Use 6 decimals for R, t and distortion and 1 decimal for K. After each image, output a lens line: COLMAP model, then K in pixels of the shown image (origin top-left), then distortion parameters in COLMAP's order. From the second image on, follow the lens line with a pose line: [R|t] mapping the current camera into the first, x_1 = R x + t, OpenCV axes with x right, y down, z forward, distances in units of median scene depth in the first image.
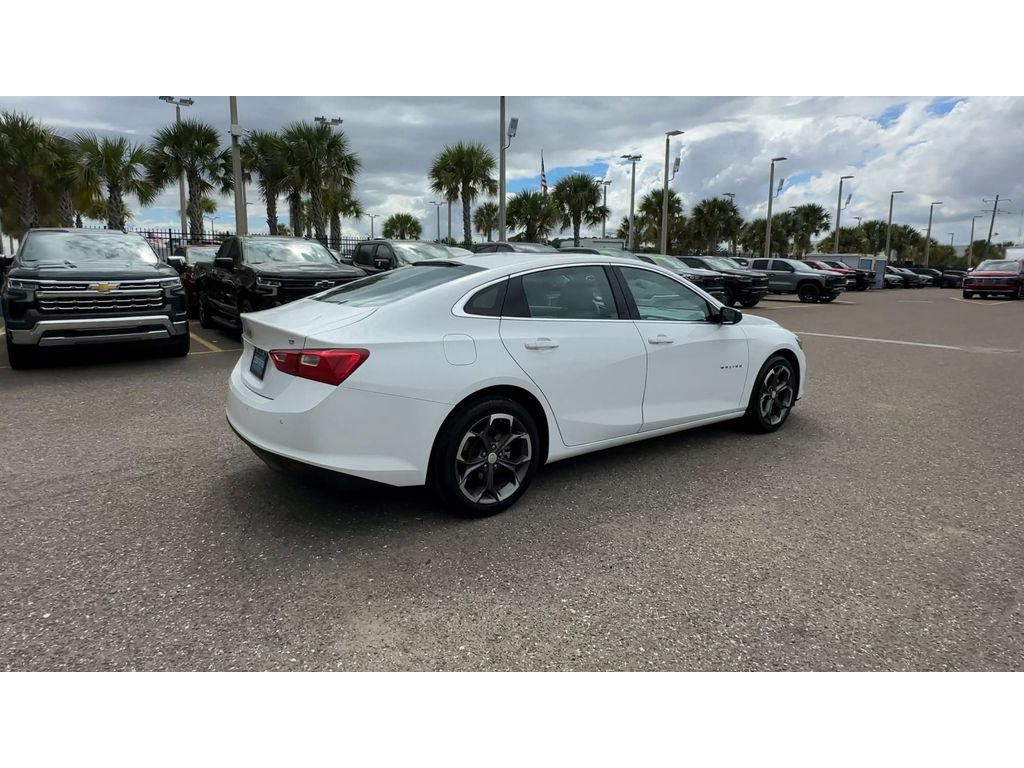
lens RADIAL K [[573.8, 0, 499.6], [0, 573.8, 353.6], [0, 0, 1]] dist [-0.005421, 0.004909]
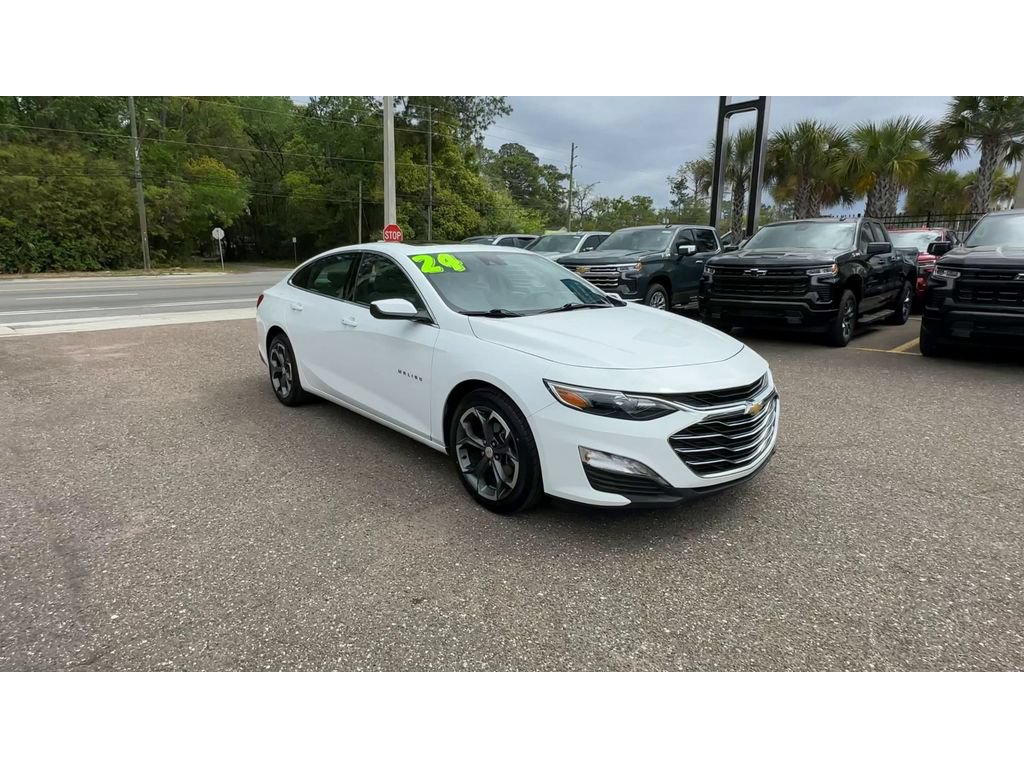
lens RADIAL K [[586.6, 0, 466.4], [0, 586.6, 369.2], [0, 0, 1]] dist [-0.014542, 0.015563]
pose [[0.030484, 0.183237, -0.982596, 0.266193], [-0.141608, 0.973929, 0.177228, -0.031510], [0.989453, 0.133741, 0.055637, 0.225468]]
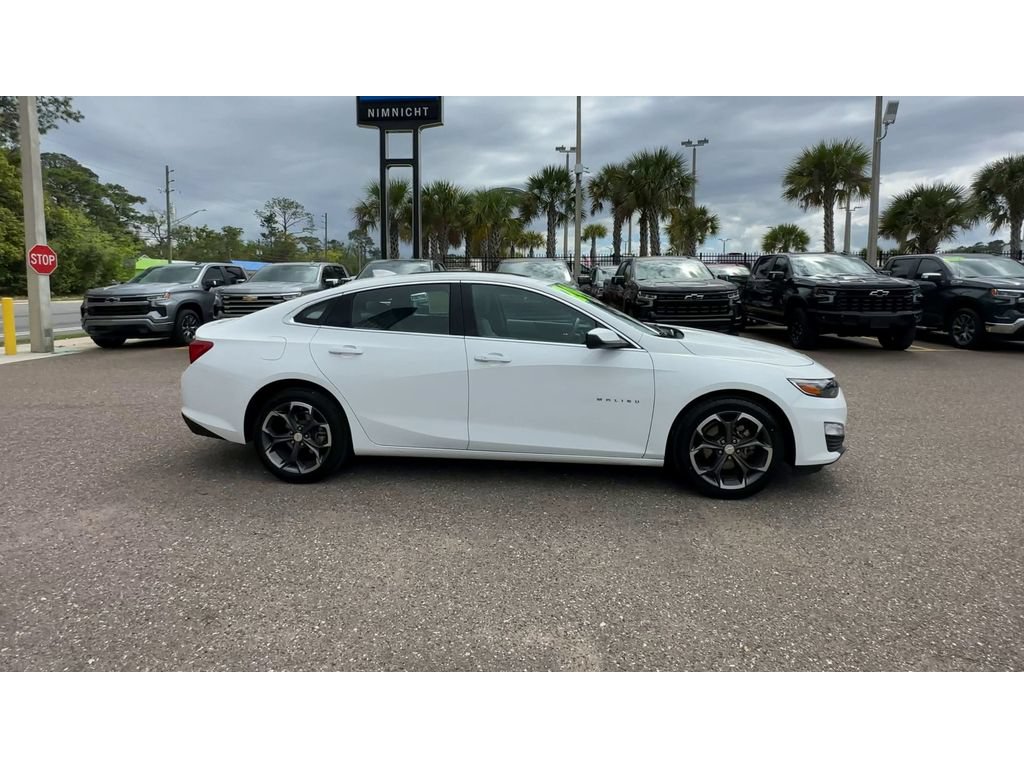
lens RADIAL K [[561.2, 0, 507.8], [0, 561.2, 332.2], [0, 0, 1]] dist [-0.007823, 0.006414]
pose [[0.738514, 0.047406, -0.672570, 0.181715], [-0.088460, 0.995715, -0.026951, -0.008691], [0.668410, 0.079400, 0.739543, 0.060424]]
